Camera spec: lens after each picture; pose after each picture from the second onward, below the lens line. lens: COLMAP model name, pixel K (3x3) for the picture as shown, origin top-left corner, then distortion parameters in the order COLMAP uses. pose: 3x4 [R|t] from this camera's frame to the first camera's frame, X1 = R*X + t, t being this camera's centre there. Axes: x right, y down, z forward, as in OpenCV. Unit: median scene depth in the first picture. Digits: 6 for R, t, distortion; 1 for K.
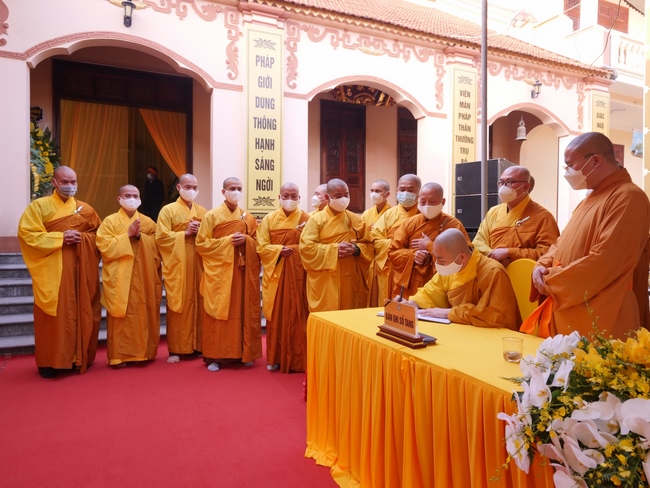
lens RADIAL K [[399.5, 0, 325.0], [0, 399.5, 244.0], [0, 0, 1]] dist [-0.001382, -0.003262]
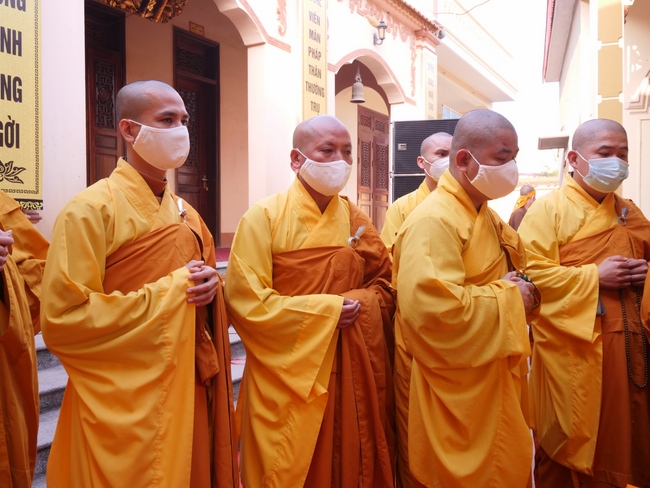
lens RADIAL K [[569.7, 0, 325.0], [0, 569.7, 244.0], [0, 0, 1]] dist [-0.002282, -0.001452]
pose [[0.843351, -0.026805, 0.536694, -0.140532], [0.028557, 0.999579, 0.005050, -0.016473], [-0.536604, 0.011068, 0.843762, 0.221508]]
